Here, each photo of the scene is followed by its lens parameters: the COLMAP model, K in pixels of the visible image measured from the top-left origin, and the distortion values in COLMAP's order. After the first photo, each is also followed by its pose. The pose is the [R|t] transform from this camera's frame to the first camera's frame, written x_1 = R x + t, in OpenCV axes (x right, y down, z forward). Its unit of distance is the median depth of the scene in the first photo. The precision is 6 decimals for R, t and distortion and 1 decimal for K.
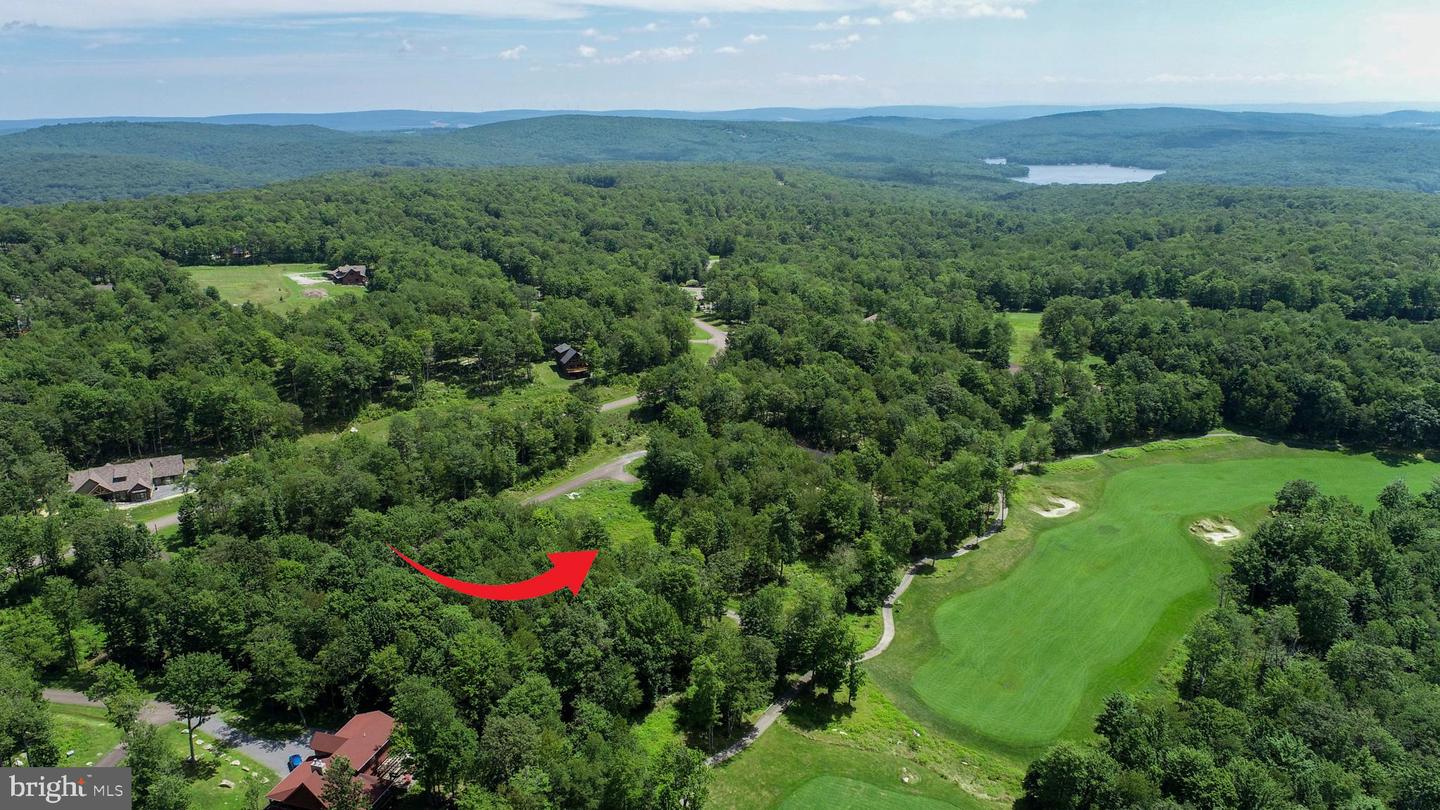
lens RADIAL K [[973.0, 0, 718.8], [0, 973.0, 405.2], [0, 0, 1]] dist [-0.014502, 0.008667]
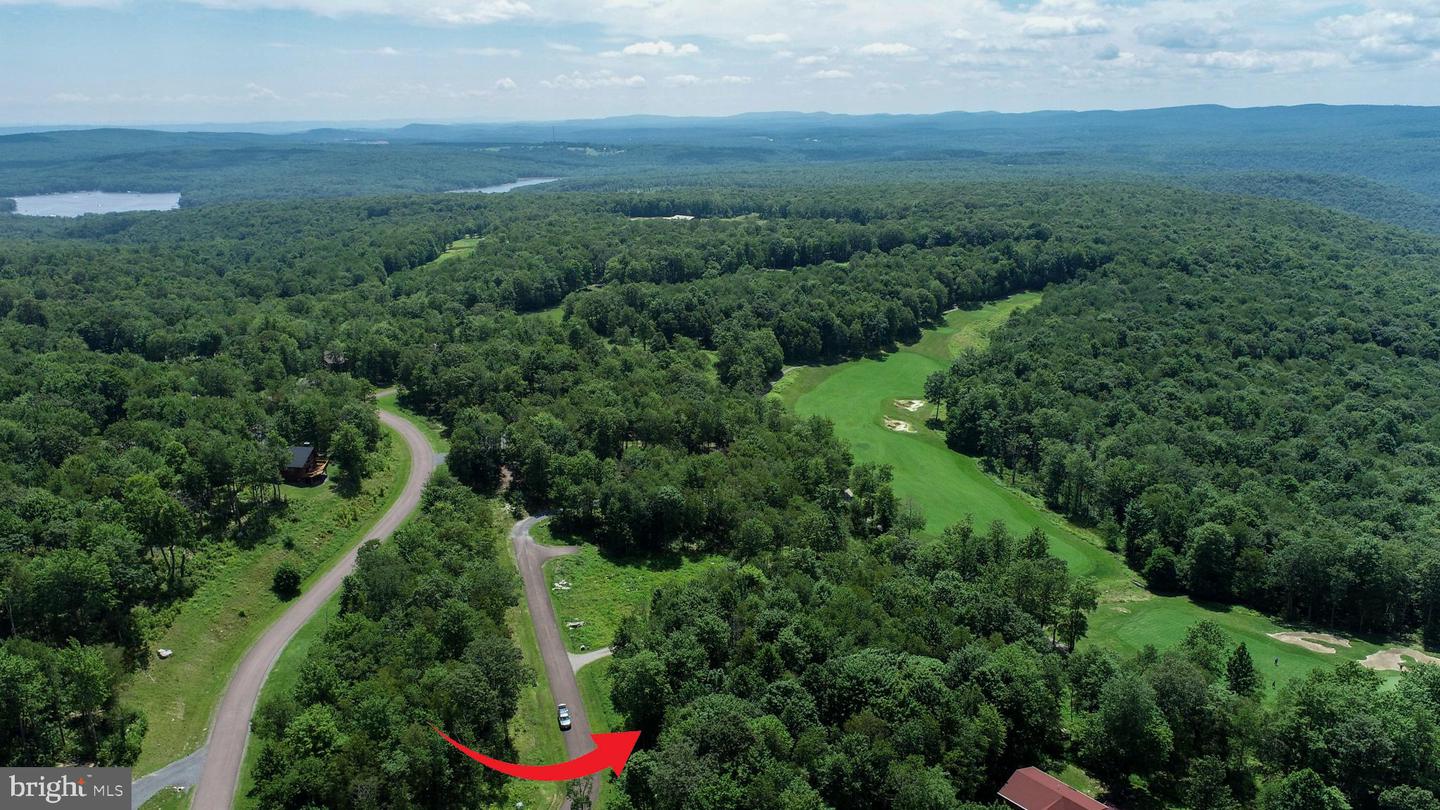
lens RADIAL K [[973.0, 0, 722.7], [0, 973.0, 402.3], [0, 0, 1]] dist [-0.014502, 0.008667]
pose [[0.547102, -0.236532, 0.802952, -0.572859], [0.254374, 0.960861, 0.109728, -0.091299], [-0.797479, 0.144217, 0.585857, 0.321092]]
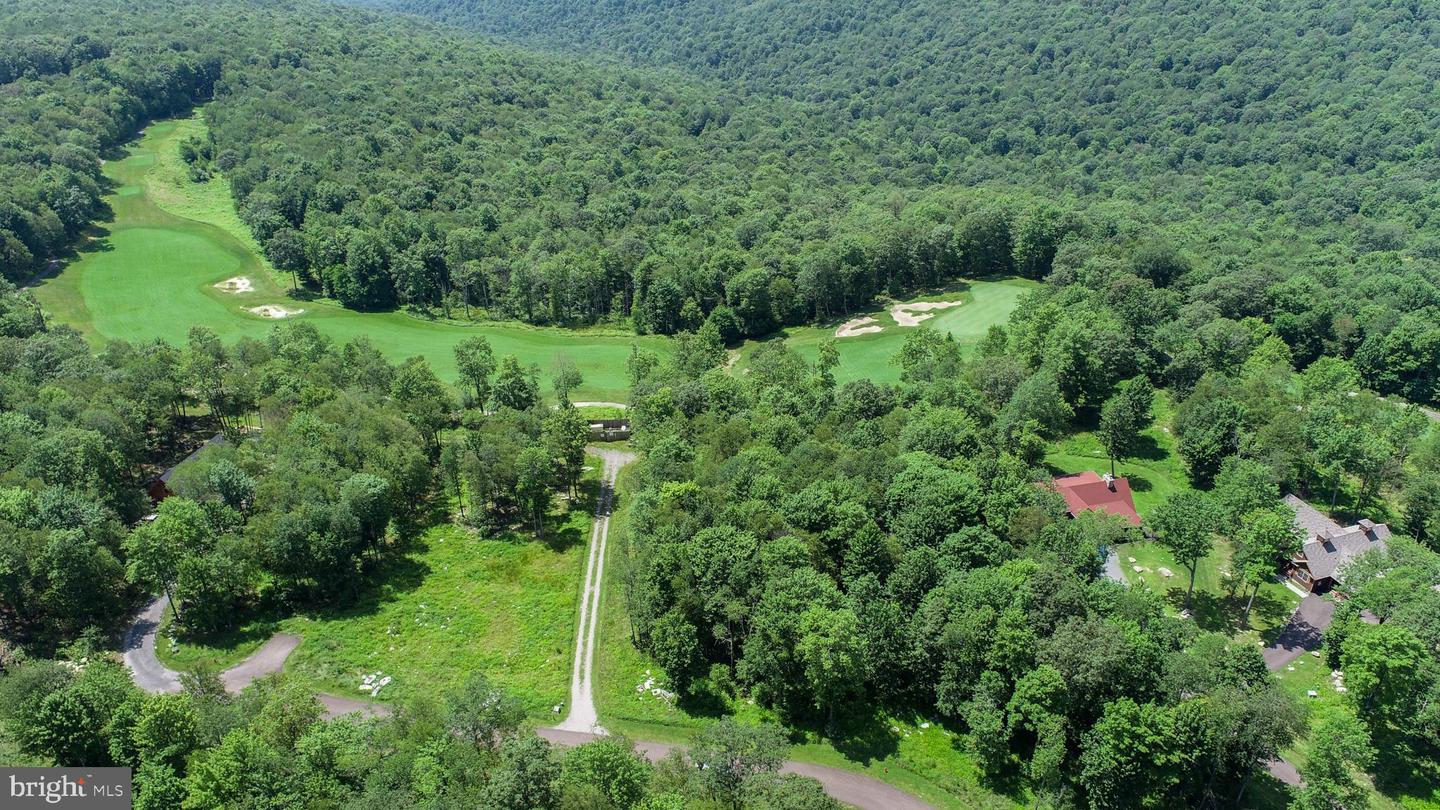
lens RADIAL K [[973.0, 0, 719.2], [0, 973.0, 400.9], [0, 0, 1]] dist [-0.014502, 0.008667]
pose [[-0.484384, -0.420551, 0.767143, -0.472865], [0.265656, 0.764769, 0.586989, -0.229788], [-0.833546, 0.488124, -0.258720, 0.746542]]
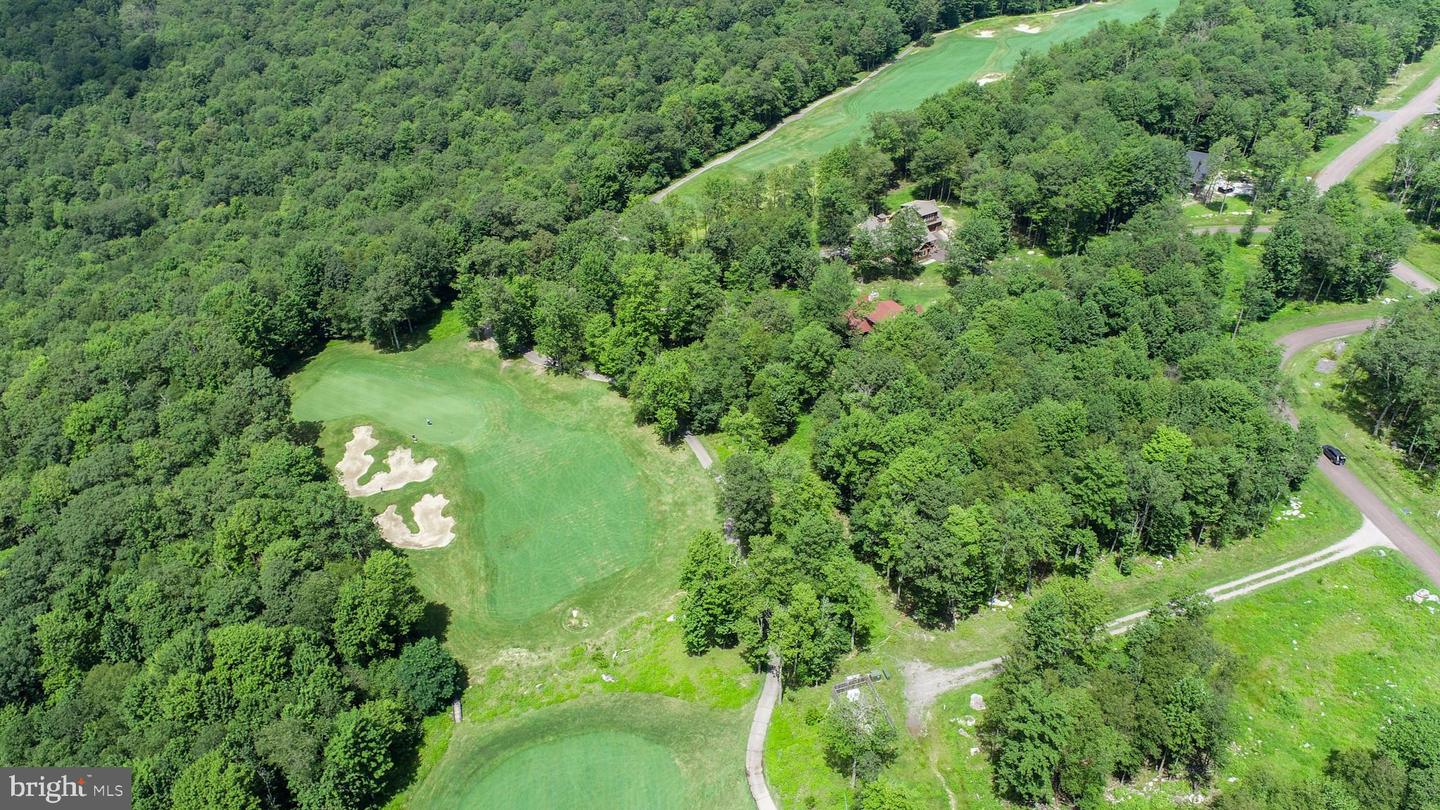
lens RADIAL K [[973.0, 0, 719.7], [0, 973.0, 402.2], [0, 0, 1]] dist [-0.014502, 0.008667]
pose [[-0.714947, 0.396898, -0.575607, 0.279562], [-0.186587, 0.685097, 0.704150, -0.212887], [0.673822, 0.610831, -0.415752, 0.697526]]
